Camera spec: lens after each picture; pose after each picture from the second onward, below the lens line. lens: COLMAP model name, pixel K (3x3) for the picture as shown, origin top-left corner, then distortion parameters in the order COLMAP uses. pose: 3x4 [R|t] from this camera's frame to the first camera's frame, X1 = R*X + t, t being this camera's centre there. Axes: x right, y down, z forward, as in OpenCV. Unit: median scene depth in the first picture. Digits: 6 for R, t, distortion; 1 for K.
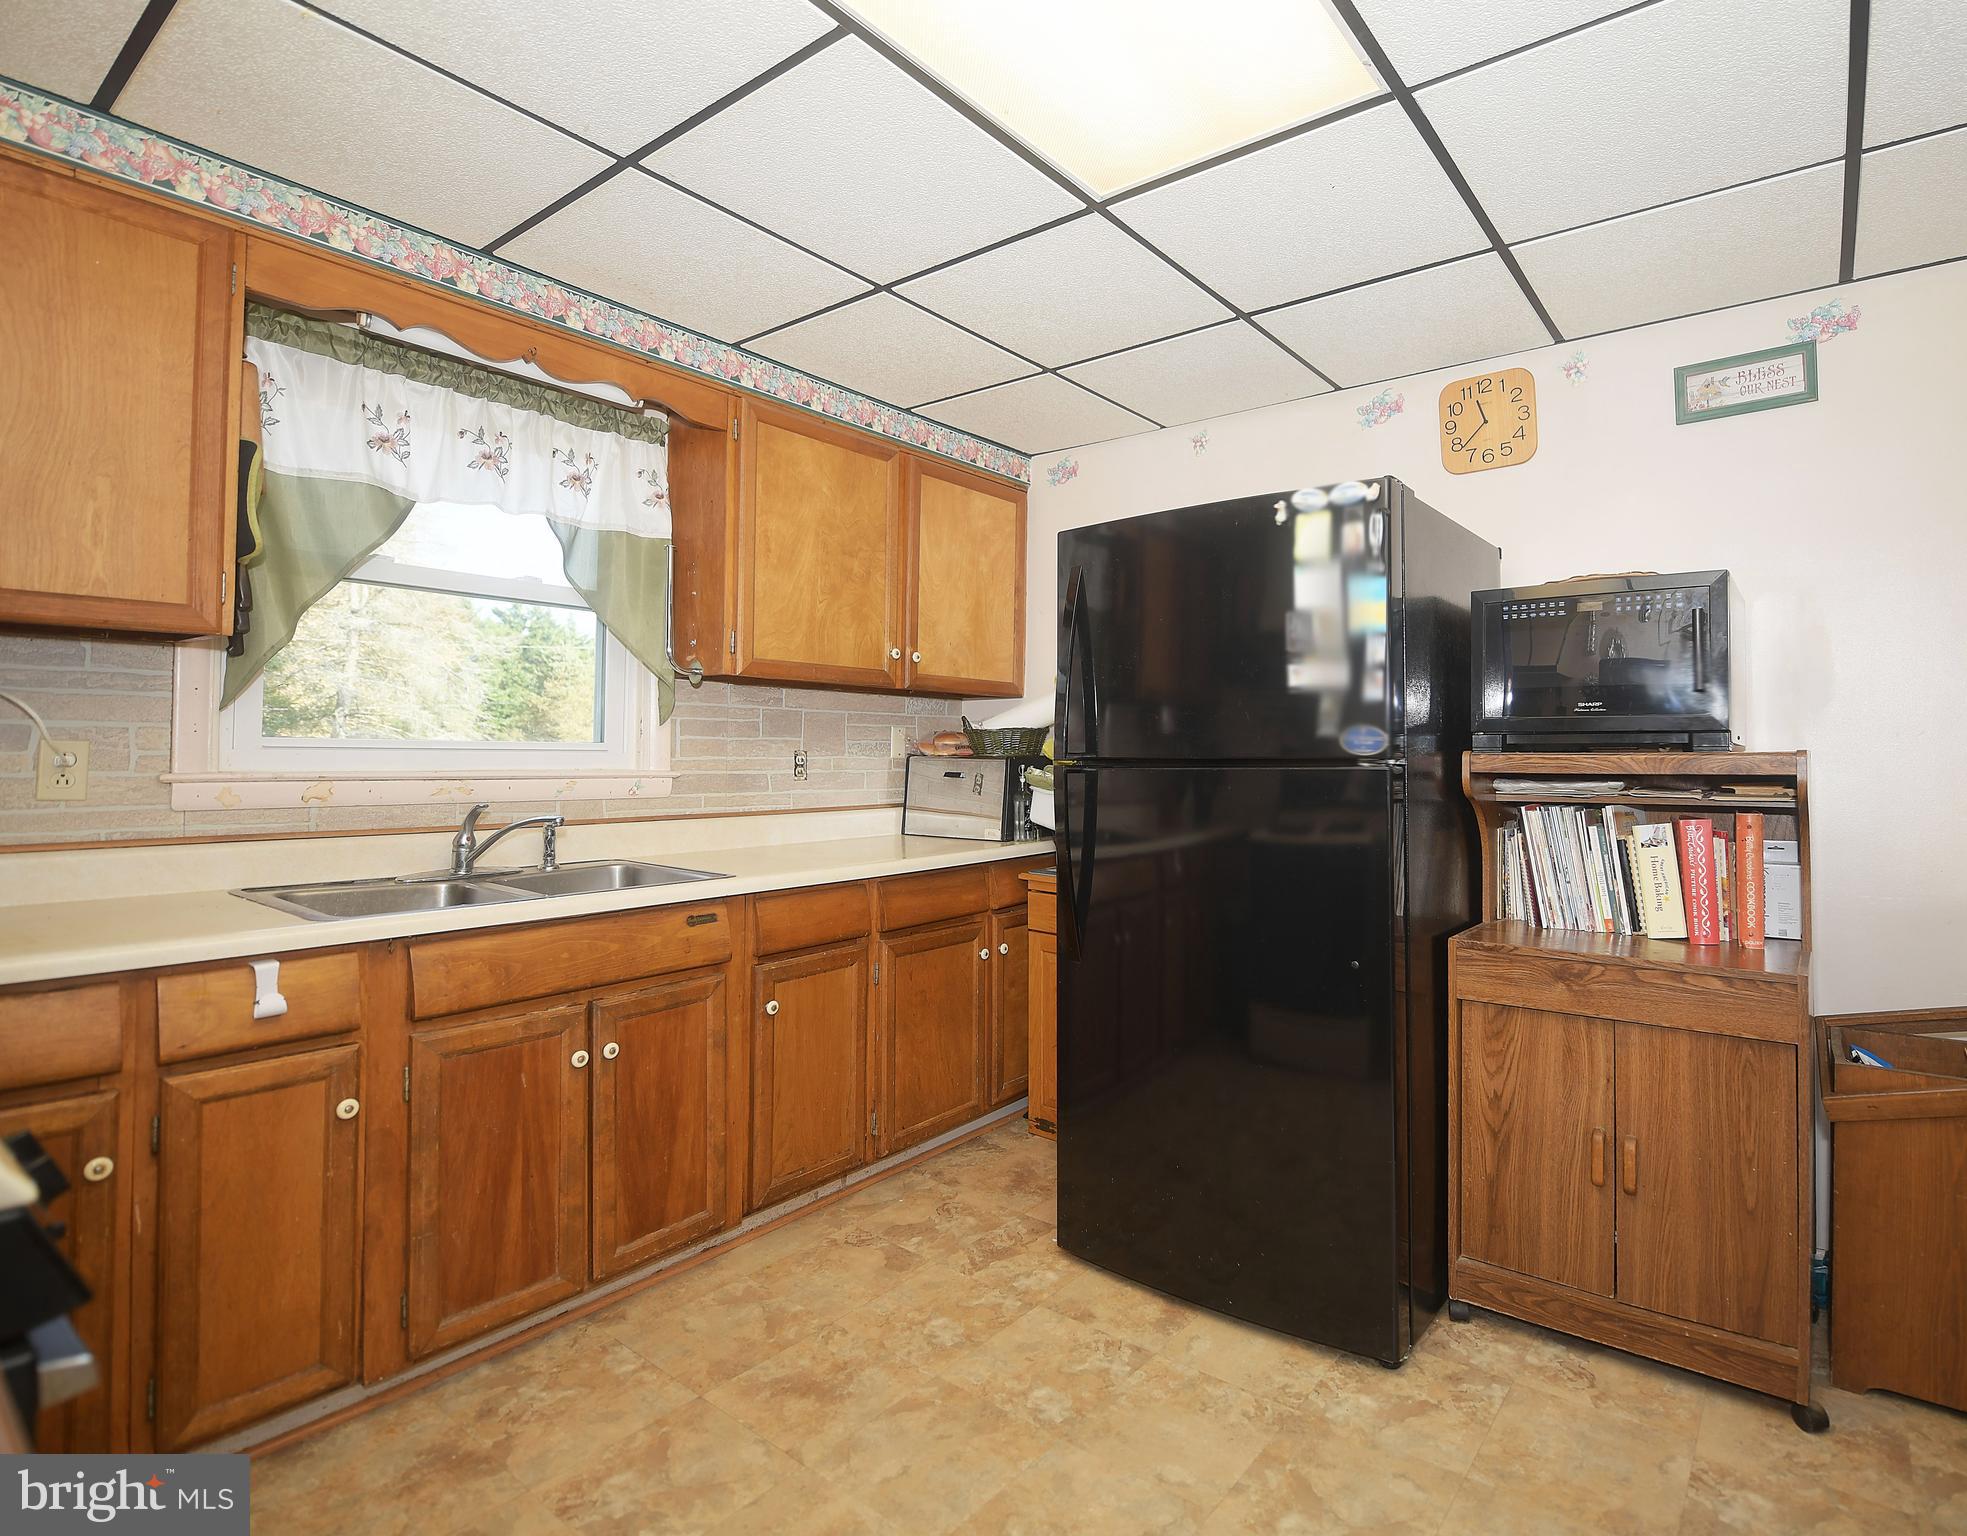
lens RADIAL K [[1005.8, 0, 1077.8], [0, 1005.8, 734.6], [0, 0, 1]] dist [-0.010887, -0.003593]
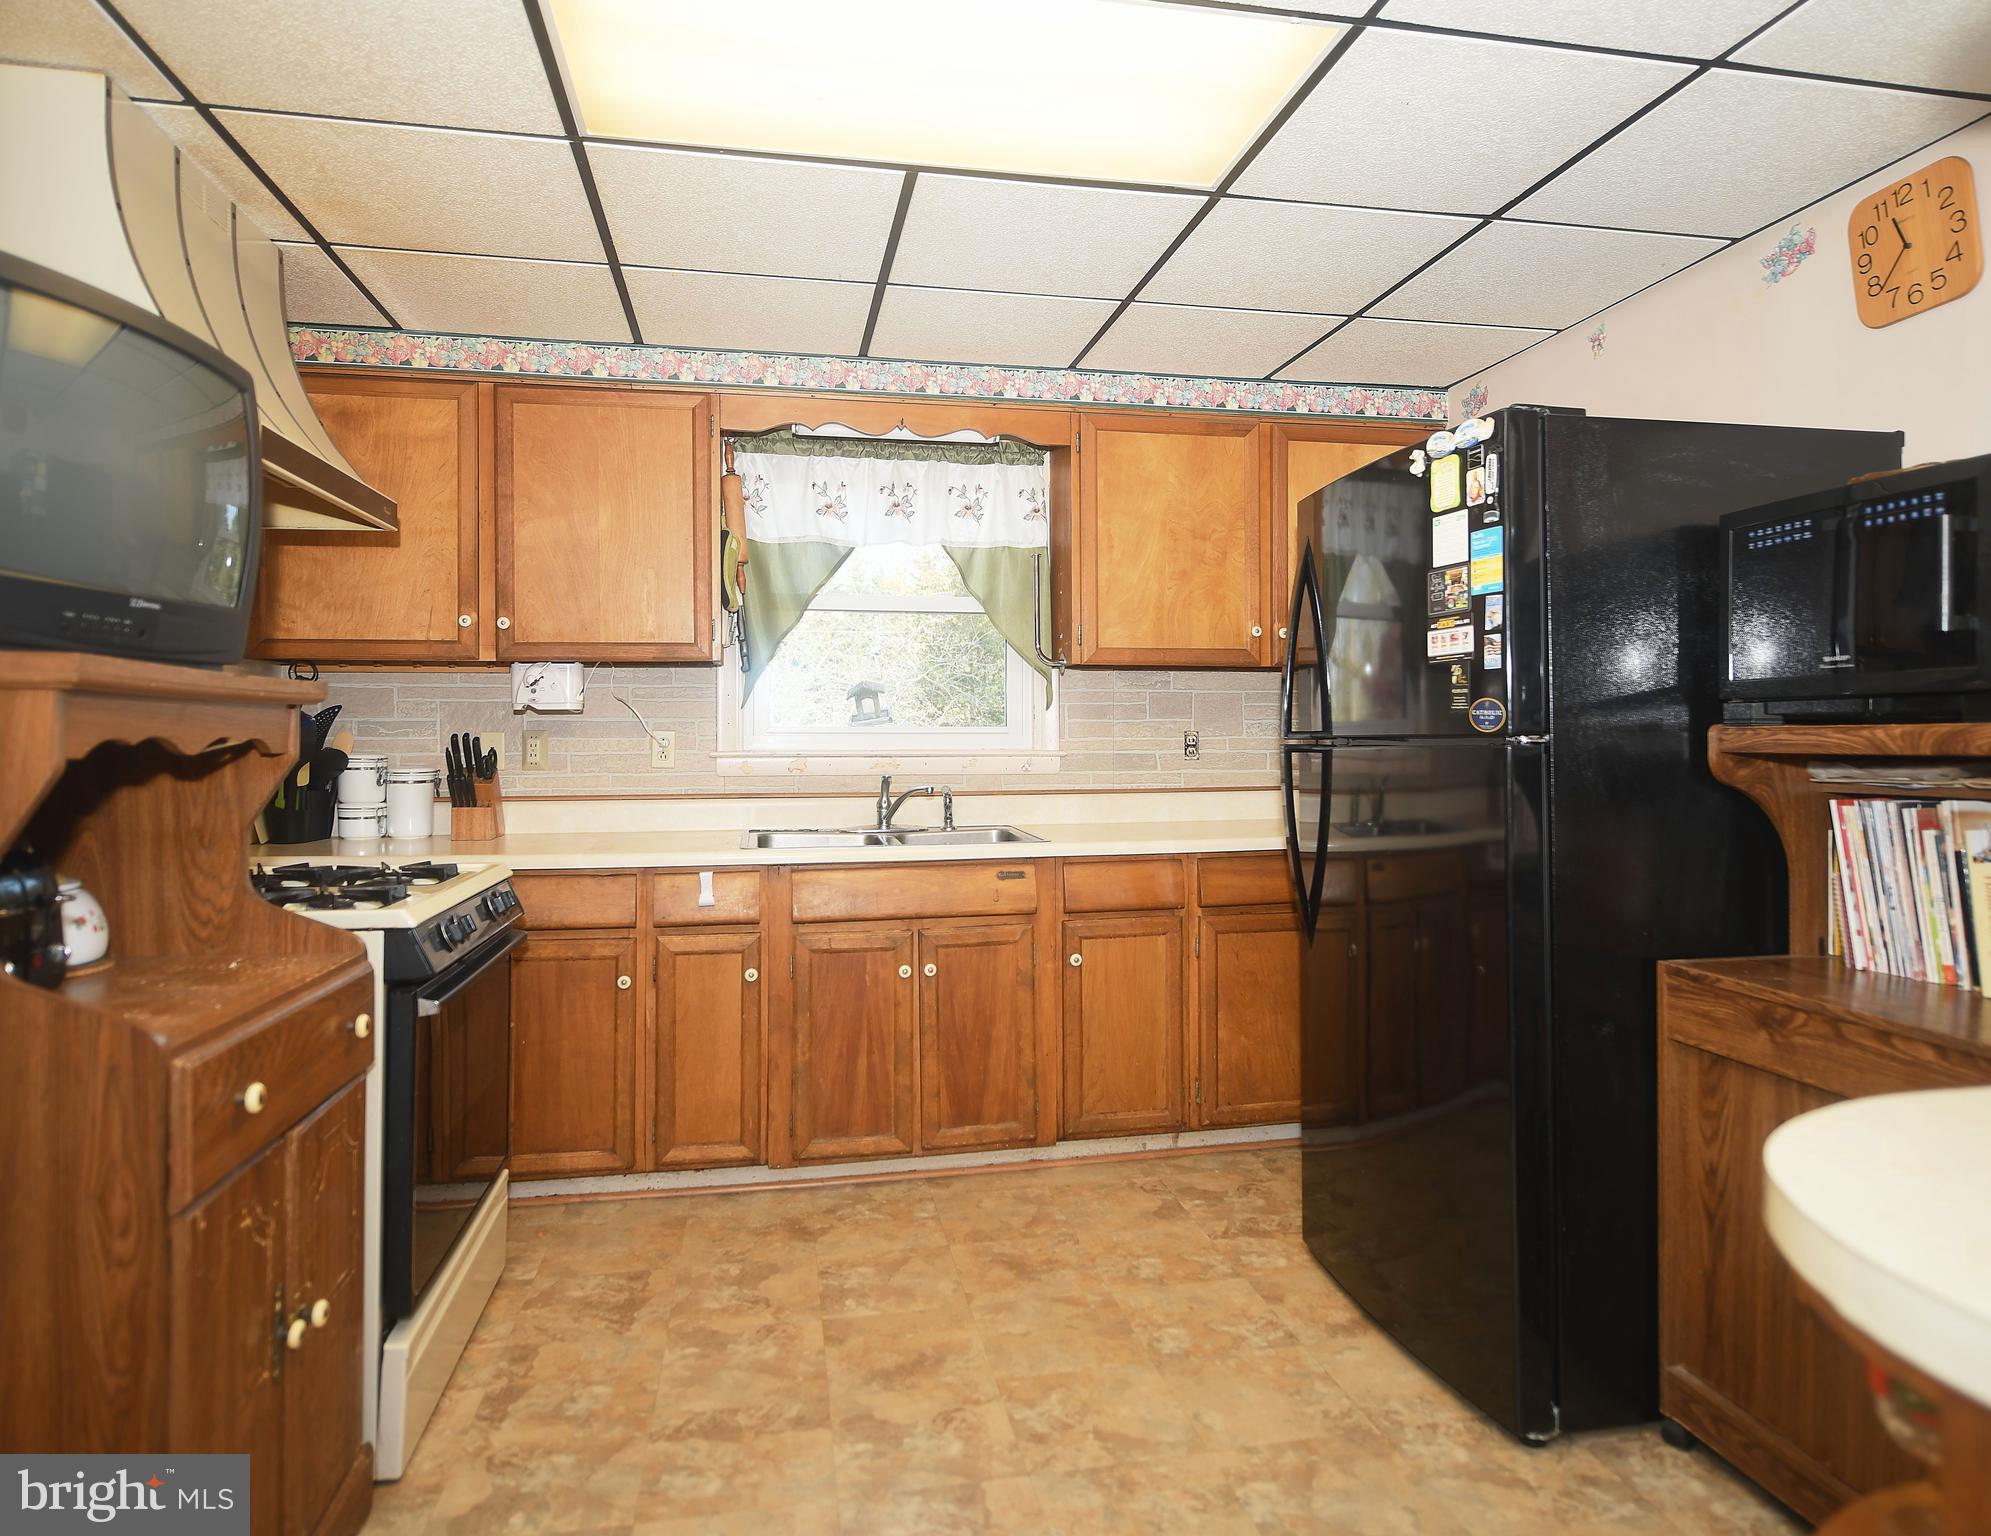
lens RADIAL K [[1208.0, 0, 999.2], [0, 1208.0, 728.8], [0, 0, 1]] dist [-0.000017, -0.002995]
pose [[0.729459, -0.011322, -0.683931, 0.633189], [0.022086, 0.999732, 0.007006, 0.001019], [0.683668, -0.020215, 0.729513, -0.049721]]
